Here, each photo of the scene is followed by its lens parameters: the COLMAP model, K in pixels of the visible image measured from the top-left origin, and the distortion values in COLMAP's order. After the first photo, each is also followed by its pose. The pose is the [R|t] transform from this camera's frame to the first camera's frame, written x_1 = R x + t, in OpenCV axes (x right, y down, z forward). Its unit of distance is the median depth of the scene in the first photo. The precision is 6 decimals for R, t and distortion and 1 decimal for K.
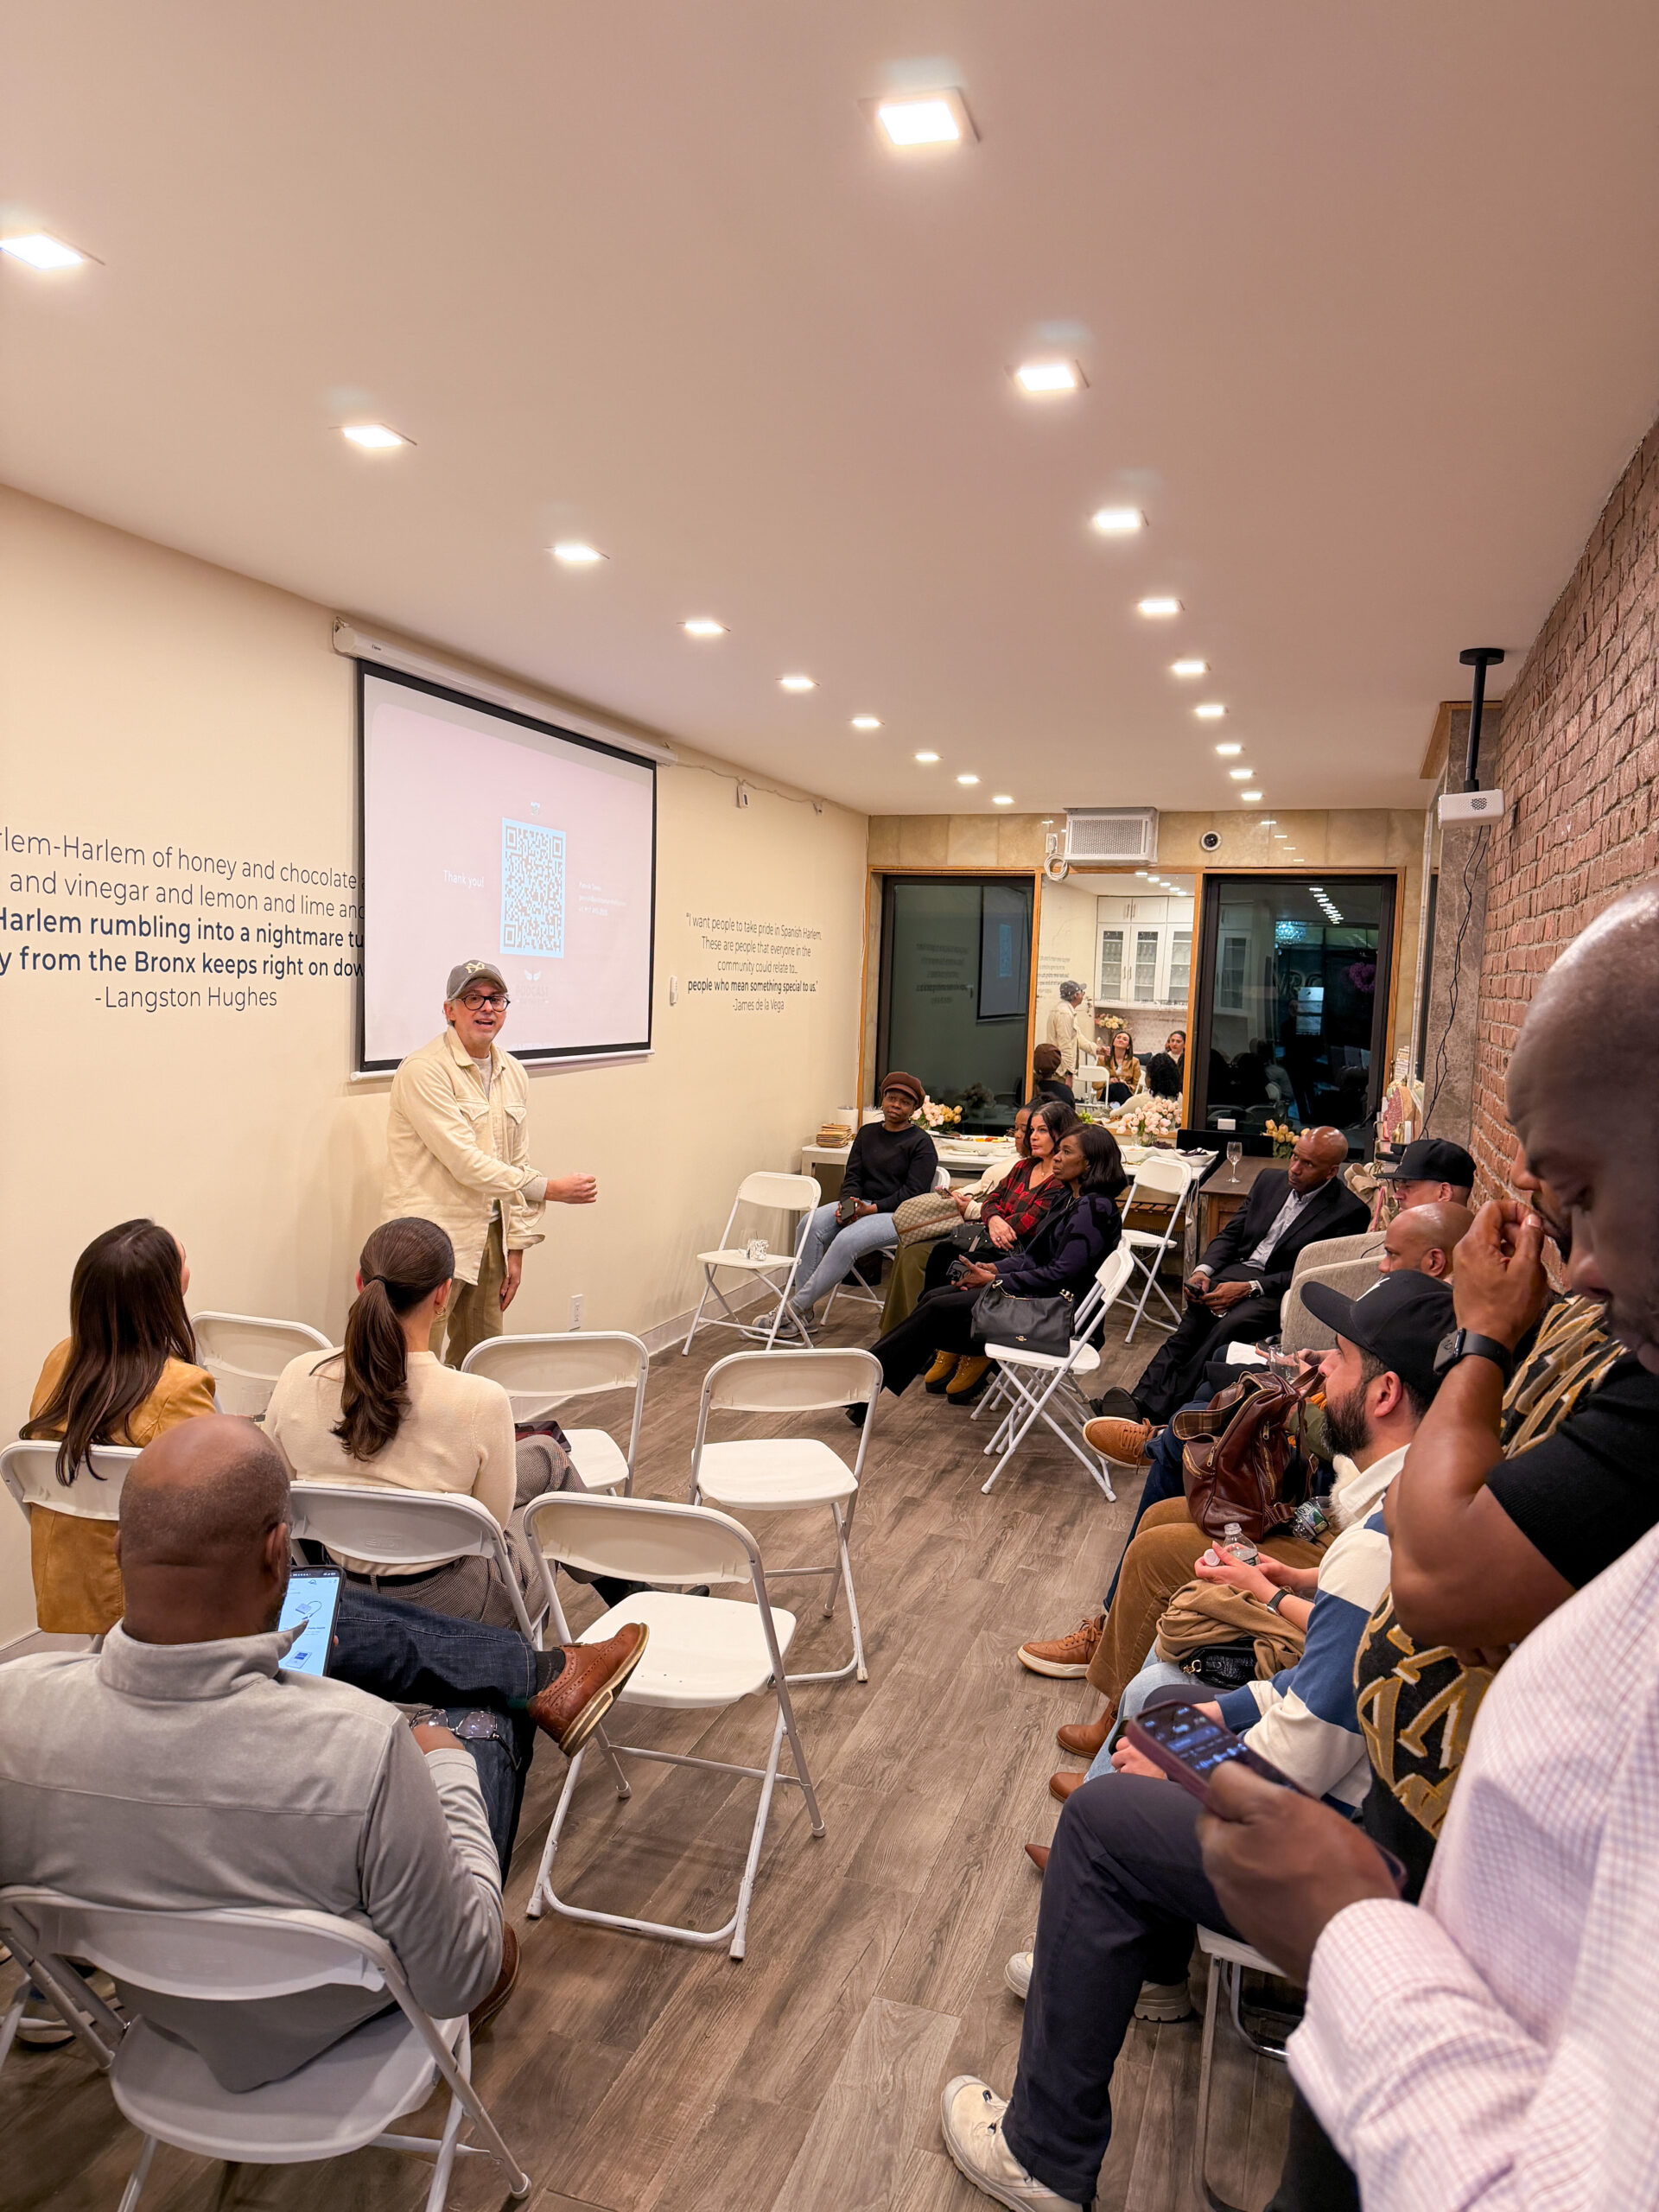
lens RADIAL K [[1538.7, 0, 829.5], [0, 1538.7, 1106.0], [0, 0, 1]] dist [0.140441, -0.231483]
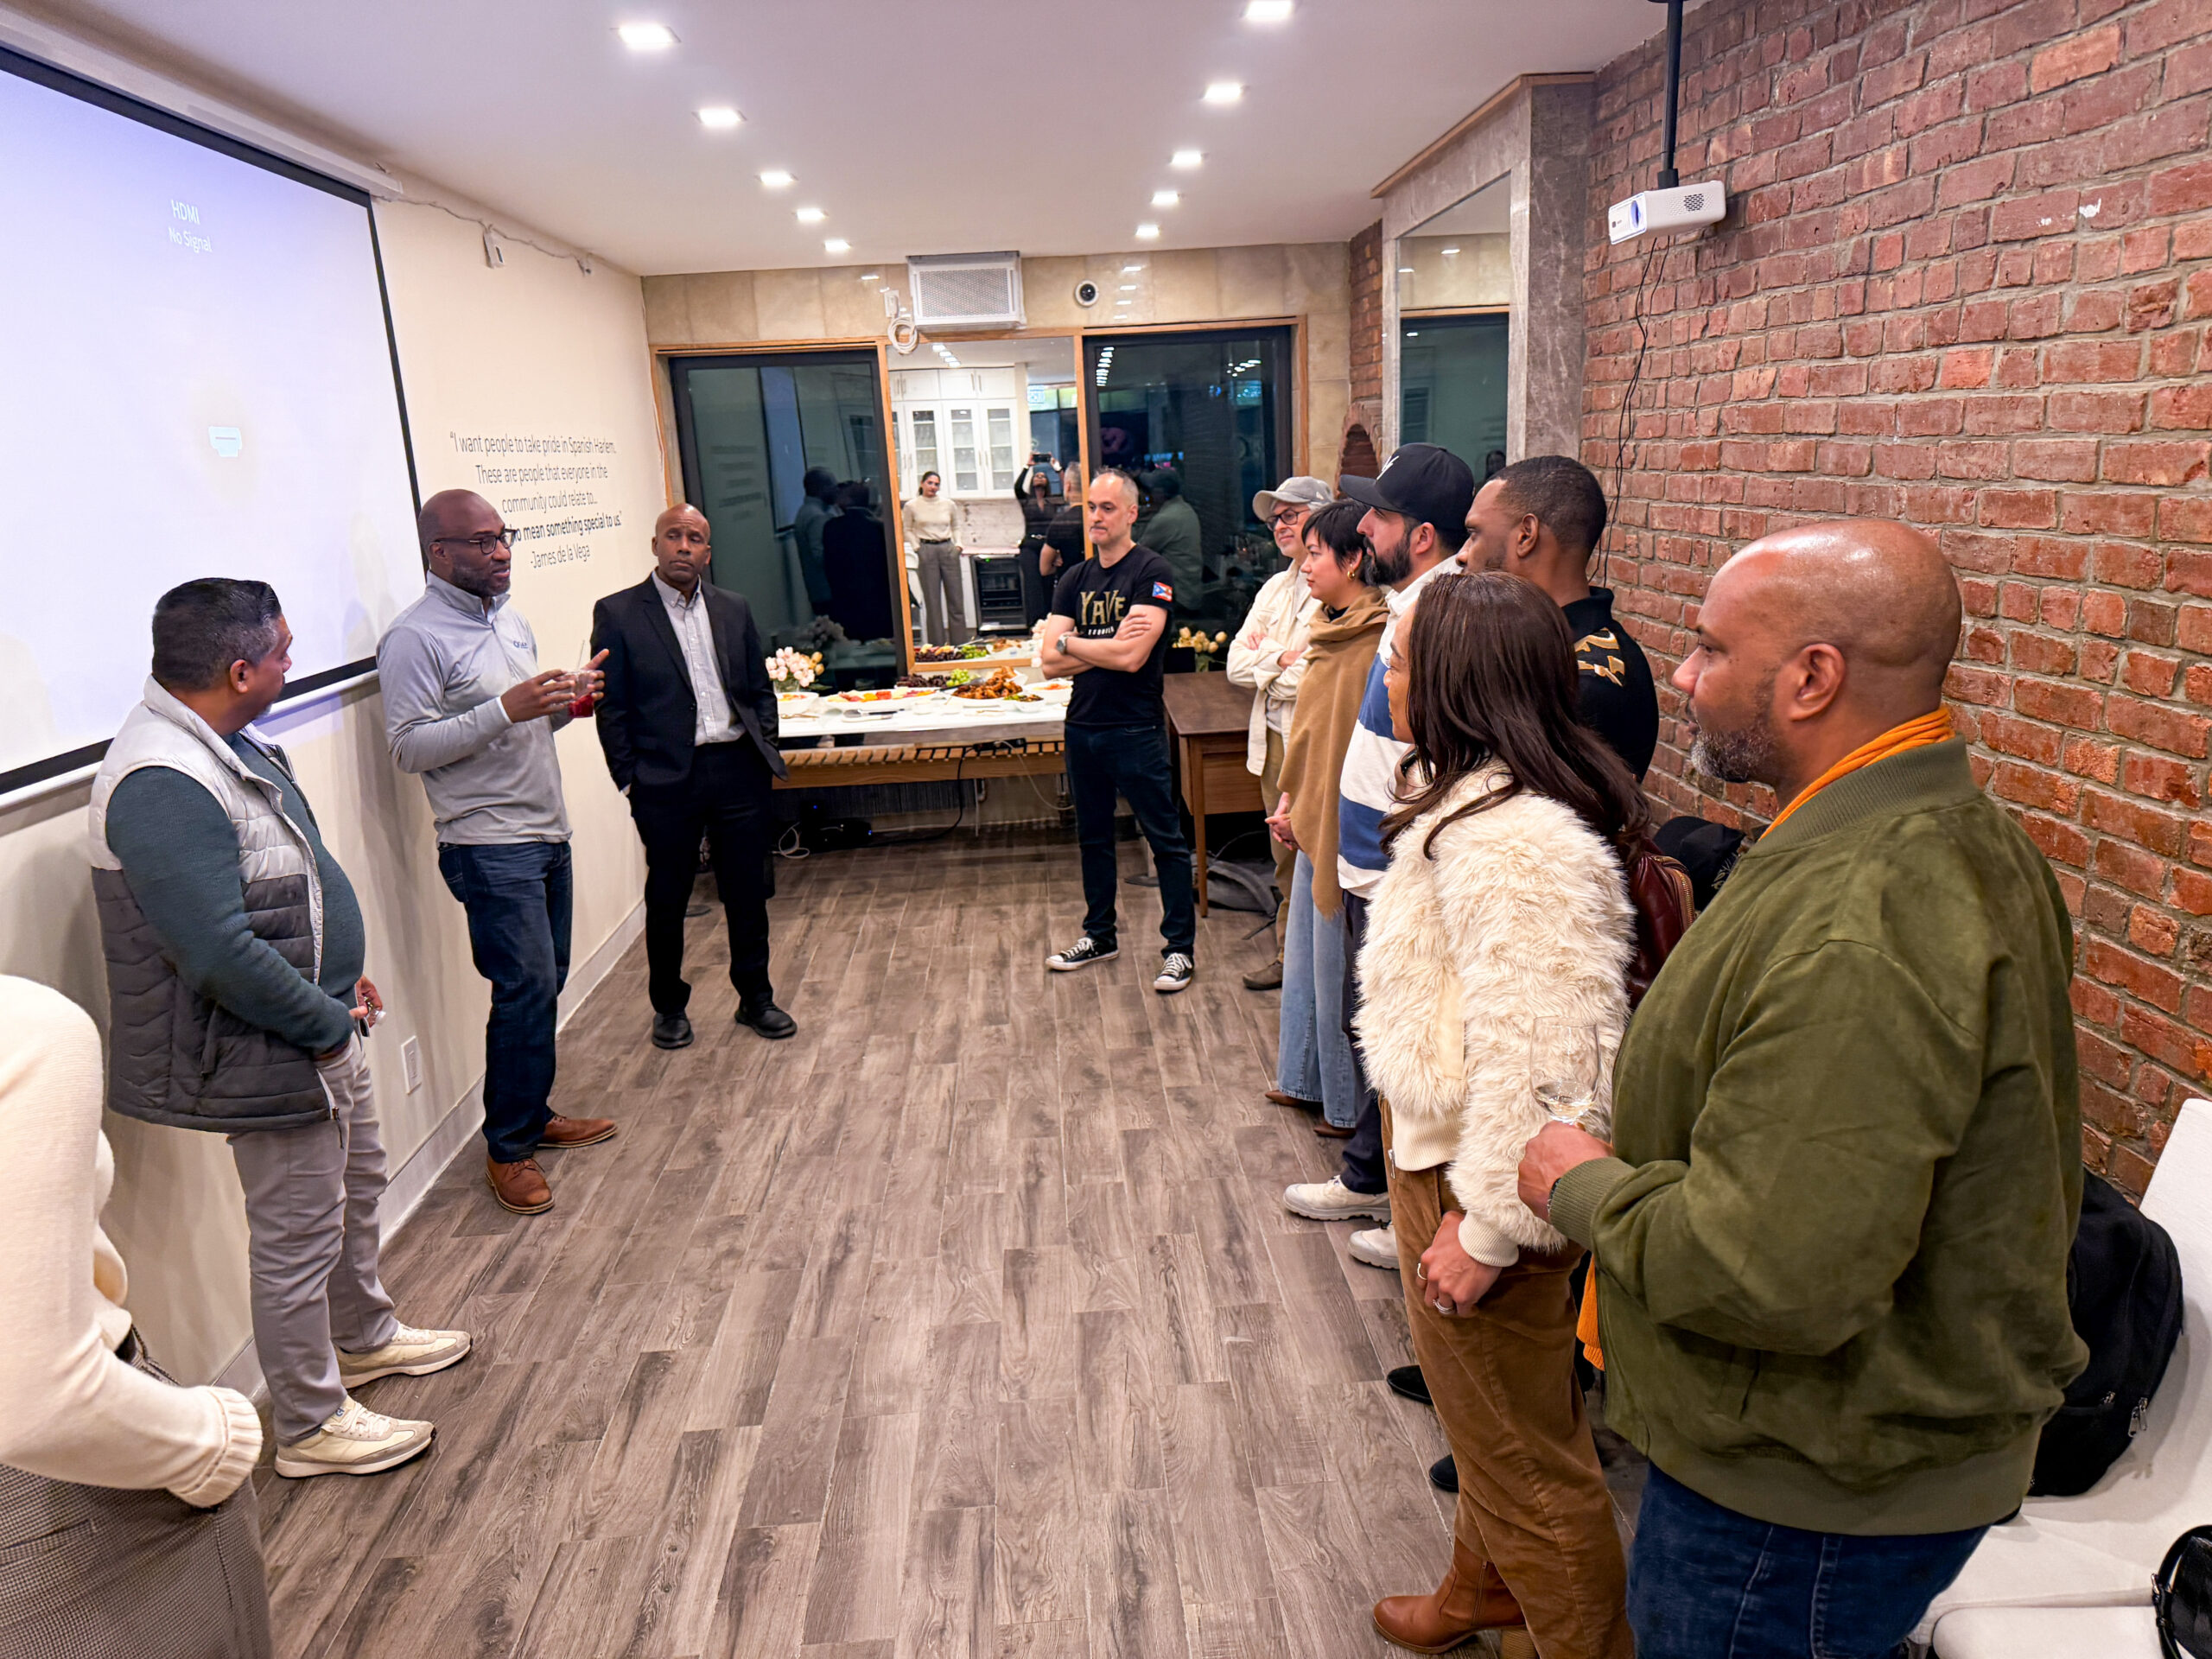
lens RADIAL K [[1538.7, 0, 1106.0], [0, 1538.7, 829.5], [0, 0, 1]] dist [0.140441, -0.231483]
pose [[0.926819, -0.164756, 0.337434, -0.070643], [0.112018, 0.978999, 0.170333, -0.033293], [-0.358411, -0.120069, 0.925811, 0.206079]]
